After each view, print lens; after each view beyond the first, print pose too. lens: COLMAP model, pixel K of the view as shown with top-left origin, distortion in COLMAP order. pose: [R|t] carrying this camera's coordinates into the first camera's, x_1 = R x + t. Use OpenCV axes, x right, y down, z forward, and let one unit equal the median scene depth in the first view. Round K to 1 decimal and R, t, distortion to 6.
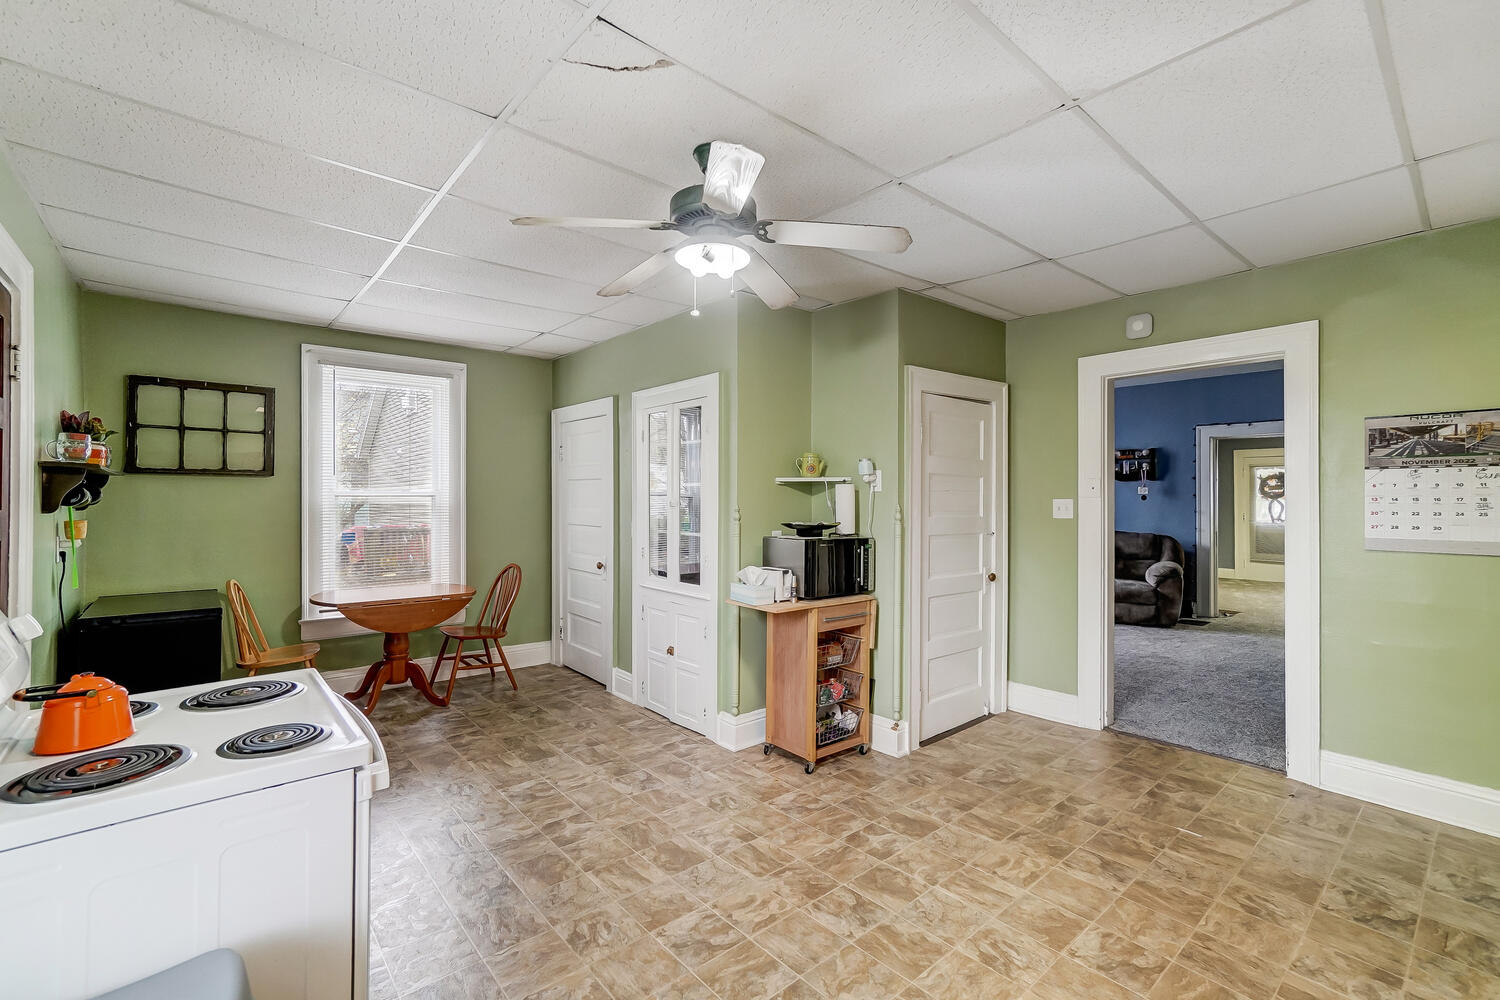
lens RADIAL K [[652.8, 0, 757.5], [0, 652.8, 503.6], [0, 0, 1]] dist [0.002685, 0.000188]
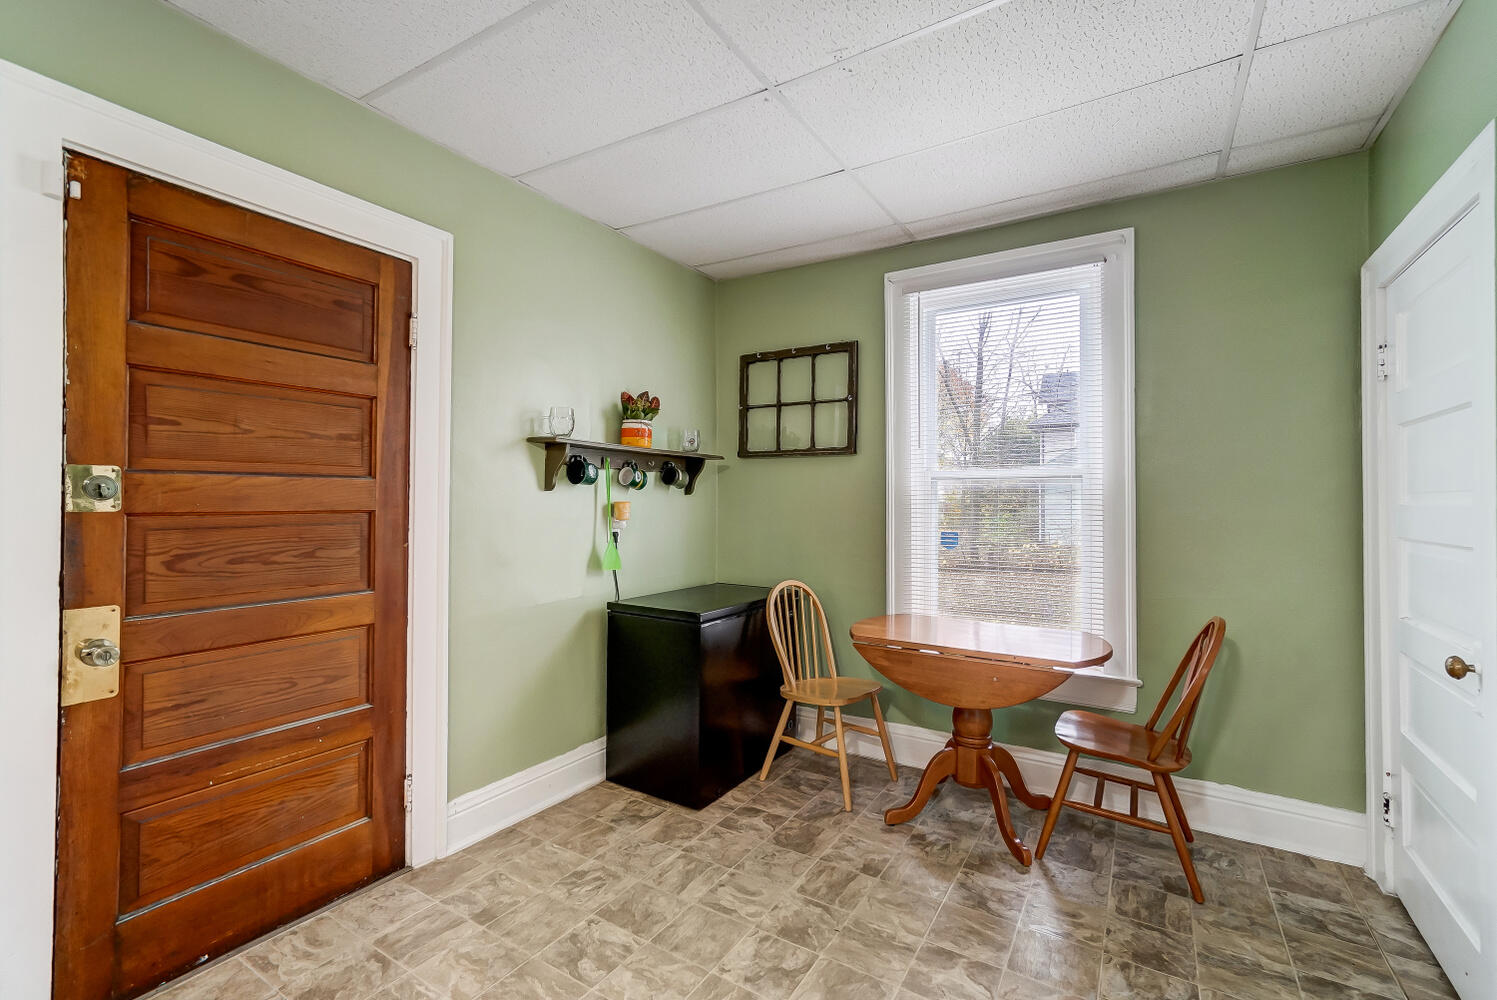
lens RADIAL K [[666.5, 0, 745.3], [0, 666.5, 496.9], [0, 0, 1]] dist [0.035425, -0.003406]
pose [[0.313644, 0.006485, -0.949518, -0.025283], [-0.007158, 0.999964, 0.004465, 0.006124], [0.949514, 0.005396, 0.313679, 0.640684]]
